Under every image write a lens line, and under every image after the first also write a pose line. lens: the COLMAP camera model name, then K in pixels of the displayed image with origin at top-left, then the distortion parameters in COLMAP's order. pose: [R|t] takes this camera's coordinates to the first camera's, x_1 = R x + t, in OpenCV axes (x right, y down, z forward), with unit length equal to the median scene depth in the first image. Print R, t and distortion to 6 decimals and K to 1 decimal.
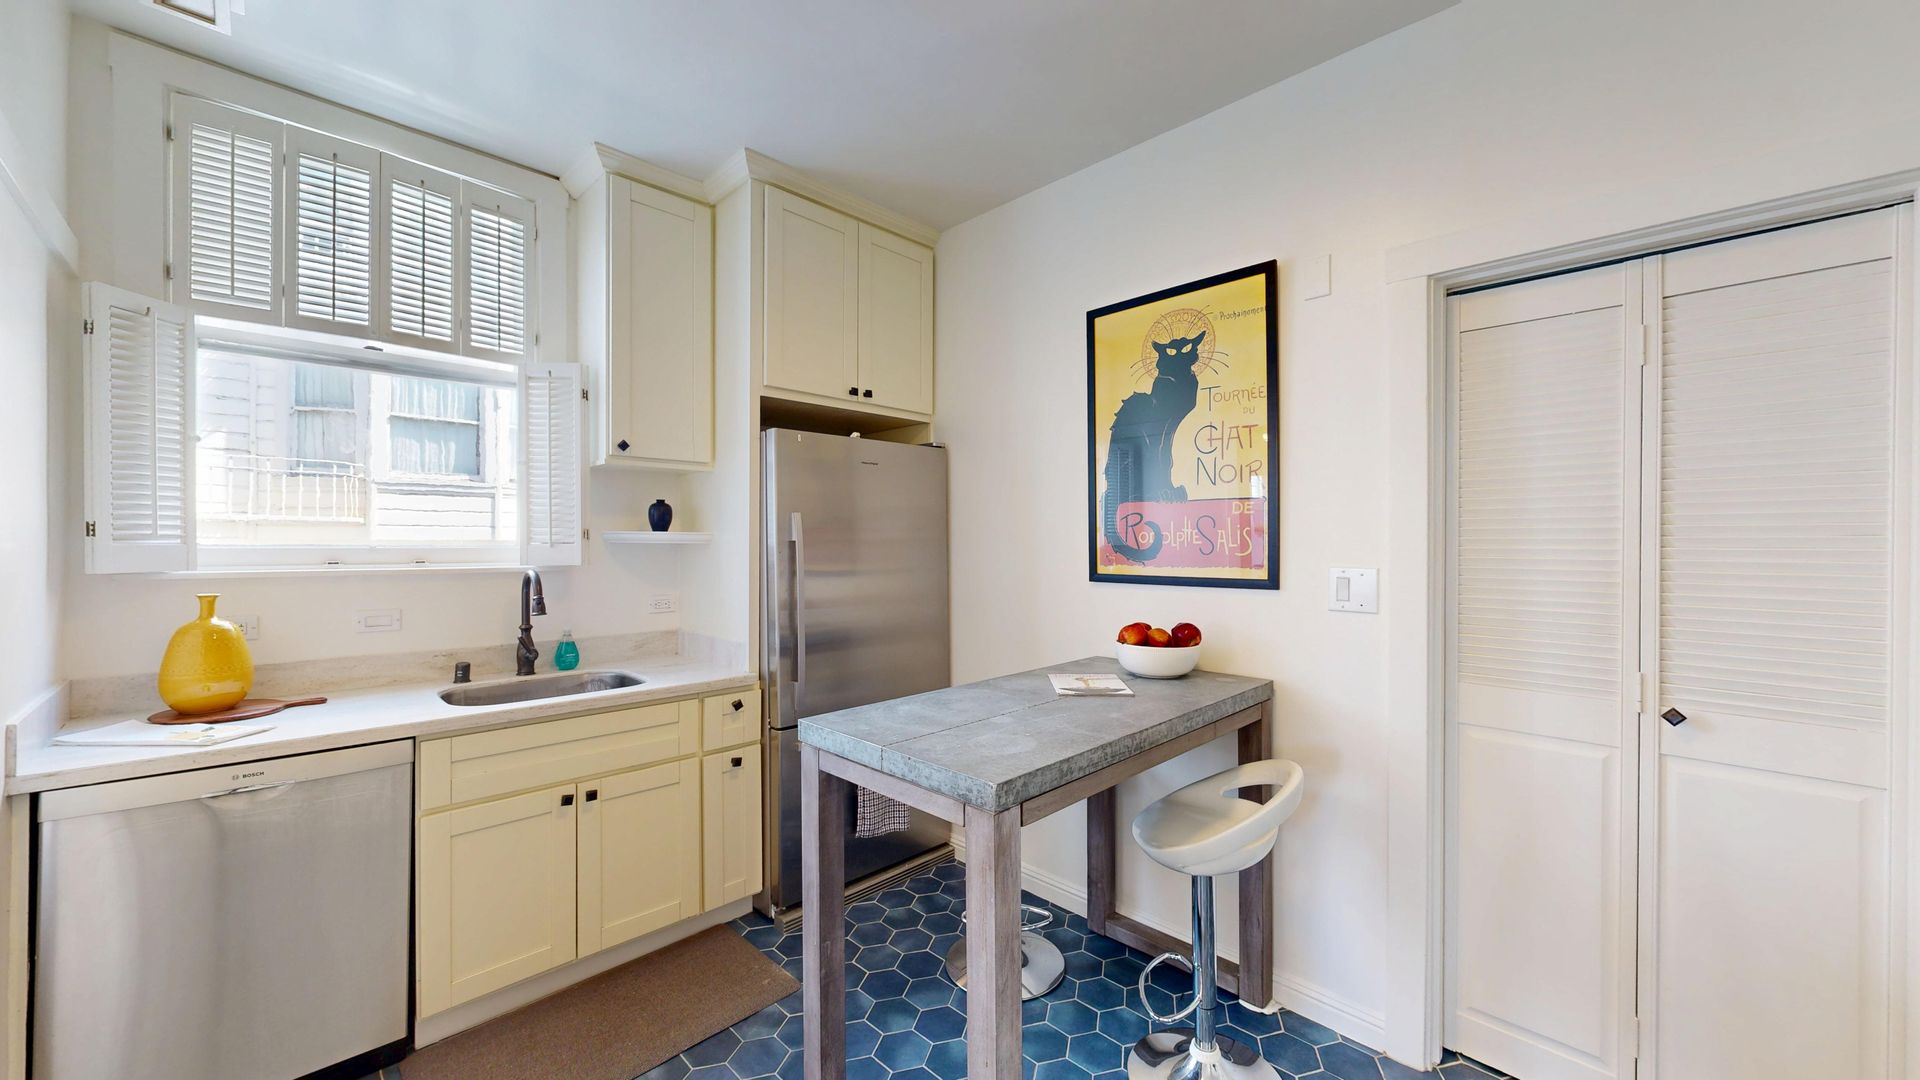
lens RADIAL K [[705.6, 0, 951.9], [0, 705.6, 536.2], [0, 0, 1]] dist [-0.000519, -0.000022]
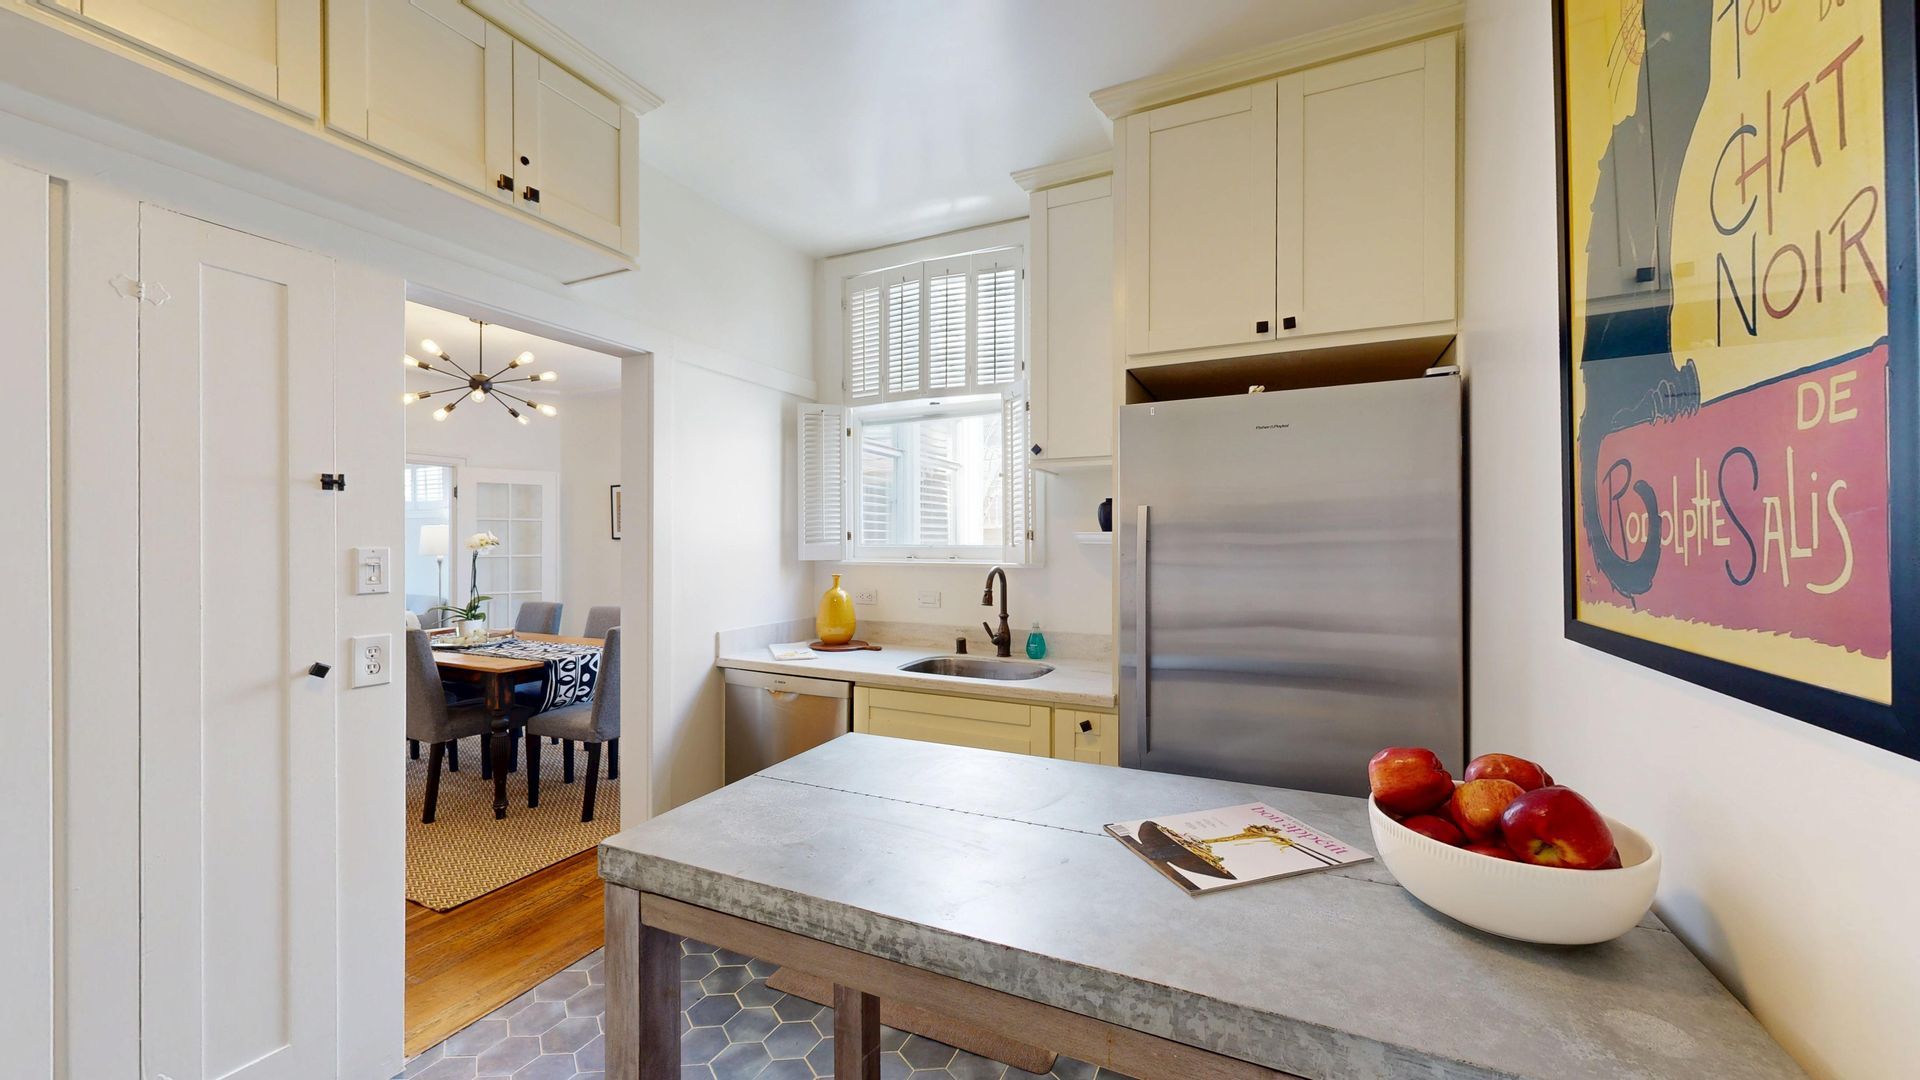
lens RADIAL K [[705.6, 0, 967.8], [0, 705.6, 536.2], [0, 0, 1]] dist [-0.000519, -0.000022]
pose [[0.340110, -0.009771, -0.940335, 0.525488], [0.009366, 0.999932, -0.007003, 0.005724], [0.940339, -0.006426, 0.340179, 0.609294]]
